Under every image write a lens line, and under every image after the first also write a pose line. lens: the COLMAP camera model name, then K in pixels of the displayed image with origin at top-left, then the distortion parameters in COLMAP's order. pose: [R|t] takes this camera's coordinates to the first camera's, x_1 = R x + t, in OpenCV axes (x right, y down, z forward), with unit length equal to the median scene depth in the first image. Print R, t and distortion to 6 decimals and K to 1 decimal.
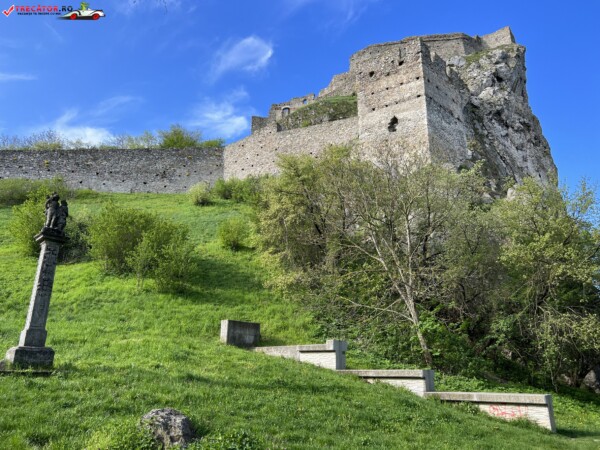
lens RADIAL K [[449.5, 0, 299.6], [0, 449.5, 227.4], [0, 0, 1]] dist [0.049391, -0.059613]
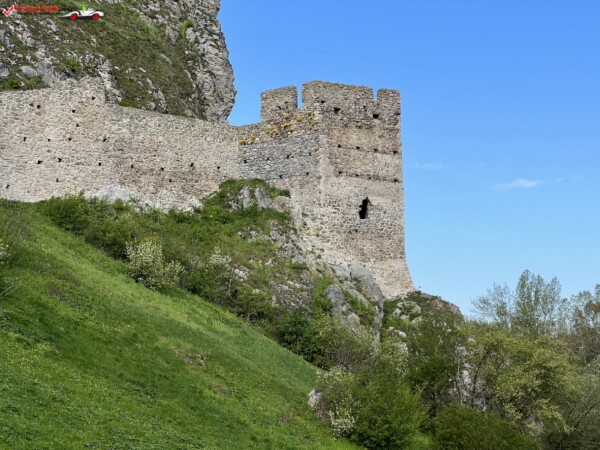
lens RADIAL K [[1330.1, 0, 310.4], [0, 1330.1, 201.0], [0, 0, 1]] dist [0.158453, 0.000000]
pose [[0.394513, 0.130339, 0.909599, -1.079604], [-0.250554, 0.967638, -0.029985, -0.101389], [-0.884071, -0.216074, 0.414403, 0.146677]]
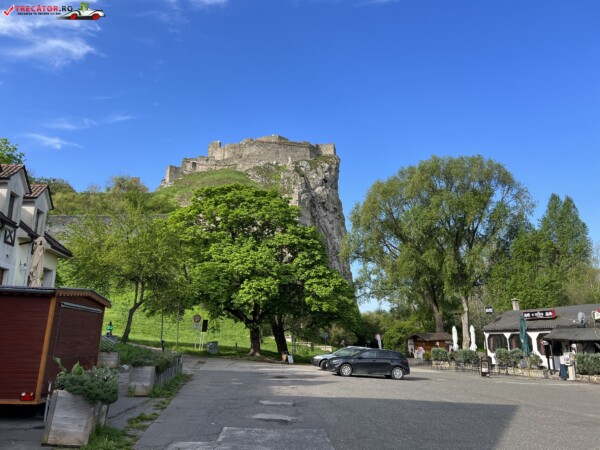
lens RADIAL K [[449.5, 0, 298.9], [0, 449.5, 227.7], [0, 0, 1]] dist [0.049391, -0.059613]
pose [[0.913719, 0.086449, 0.397044, -0.392655], [-0.117723, 0.991521, 0.055031, -0.243825], [-0.388920, -0.097024, 0.916148, -0.691990]]
